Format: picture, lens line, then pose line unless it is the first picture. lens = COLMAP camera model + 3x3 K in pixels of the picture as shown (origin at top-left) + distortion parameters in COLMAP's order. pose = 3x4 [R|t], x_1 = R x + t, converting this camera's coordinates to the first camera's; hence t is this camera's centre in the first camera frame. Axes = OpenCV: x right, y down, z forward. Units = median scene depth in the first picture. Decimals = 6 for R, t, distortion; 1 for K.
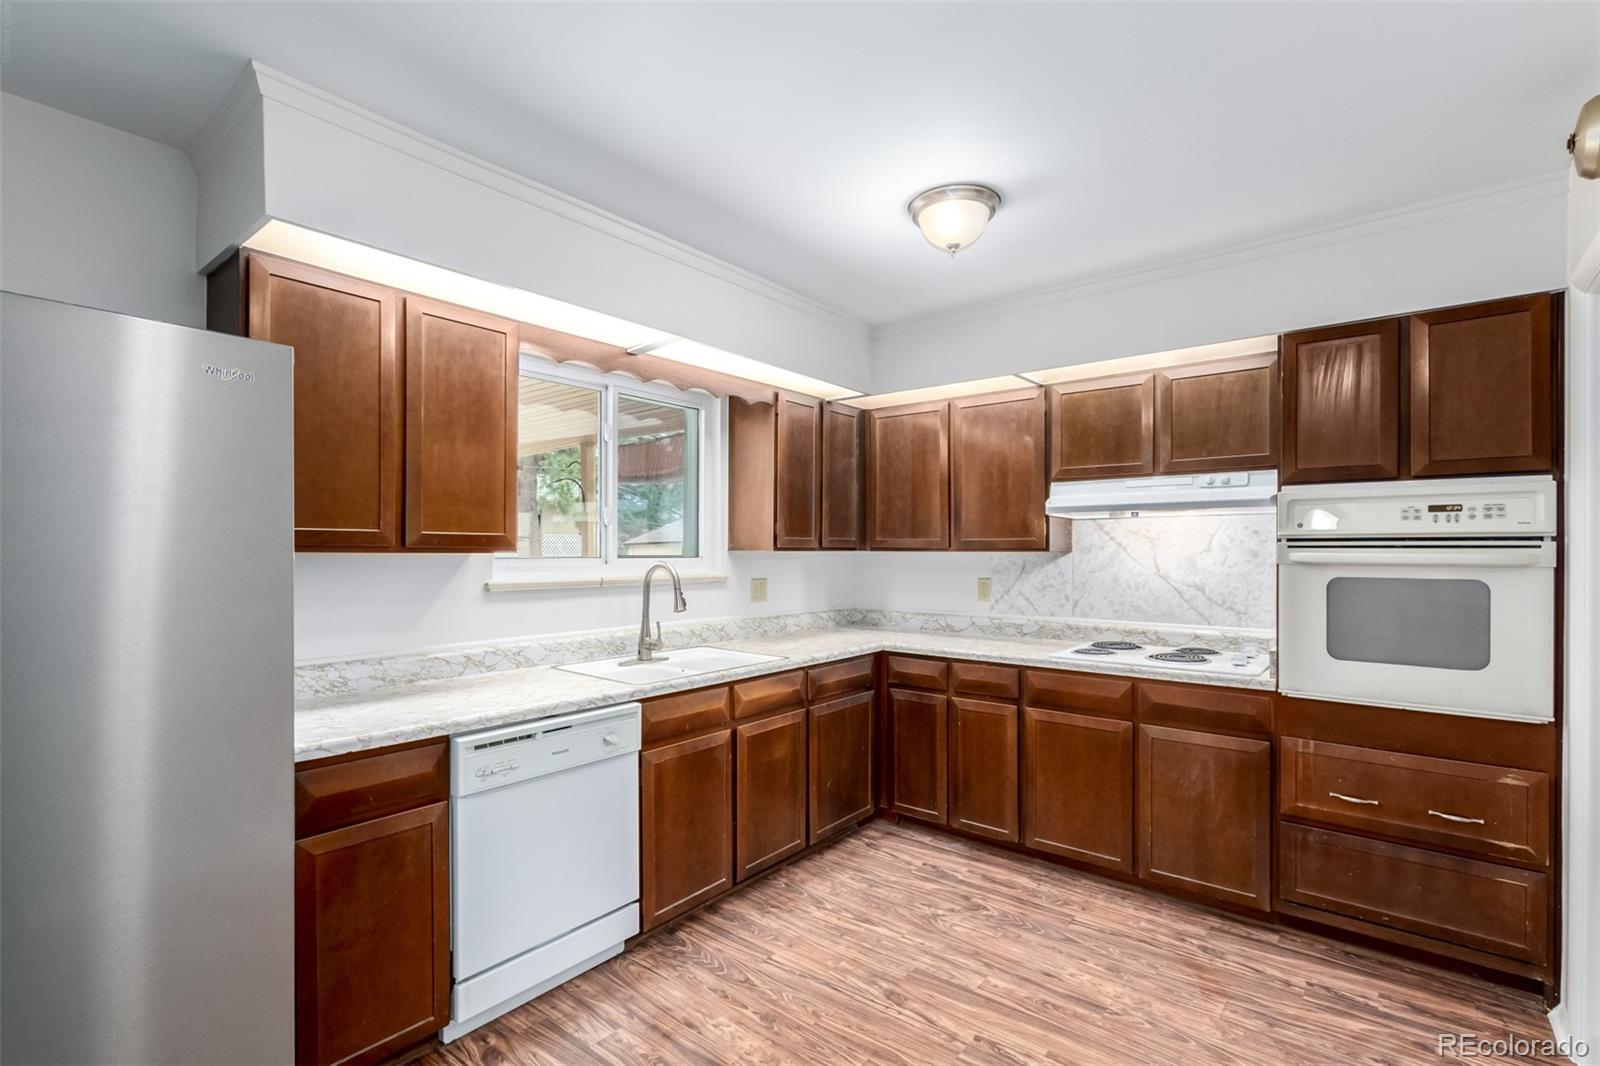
lens RADIAL K [[721.2, 0, 801.0], [0, 721.2, 549.9], [0, 0, 1]] dist [0.000853, 0.000163]
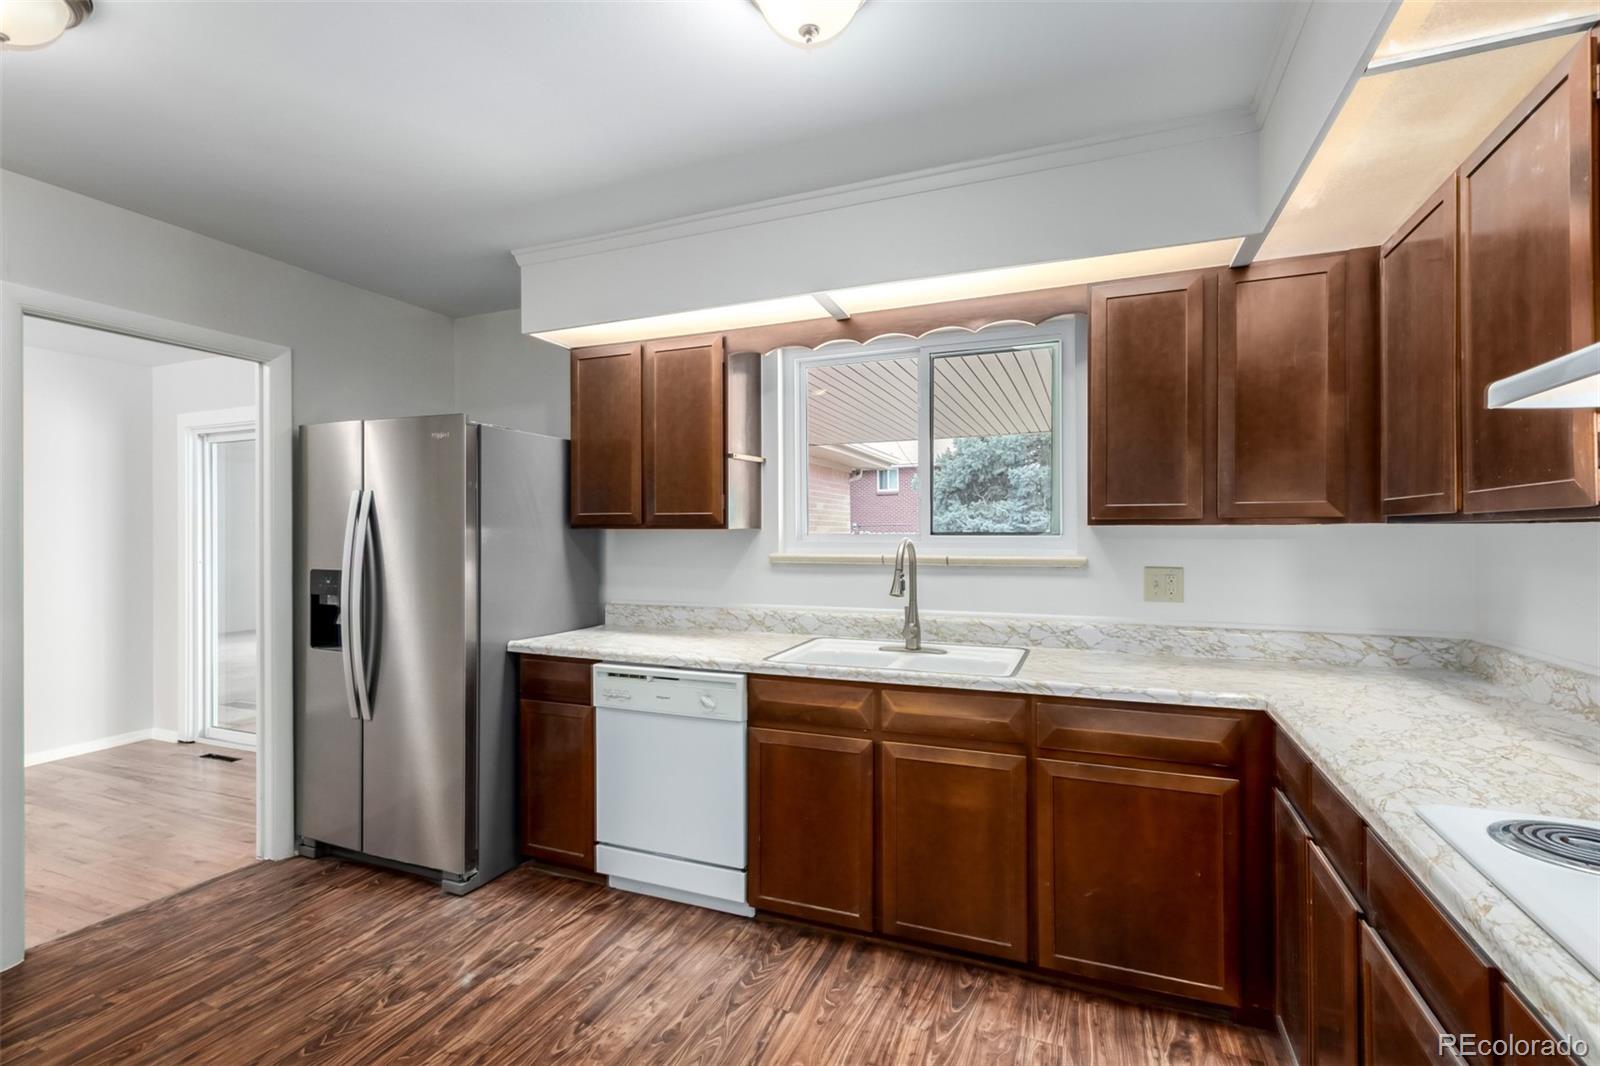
lens RADIAL K [[735.0, 0, 813.8], [0, 735.0, 529.9], [0, 0, 1]] dist [0.002224, -0.000324]
pose [[0.295139, -0.006863, -0.955430, 0.730806], [0.003360, 0.999975, -0.006145, 0.012529], [0.955449, -0.001397, 0.295154, 0.728248]]
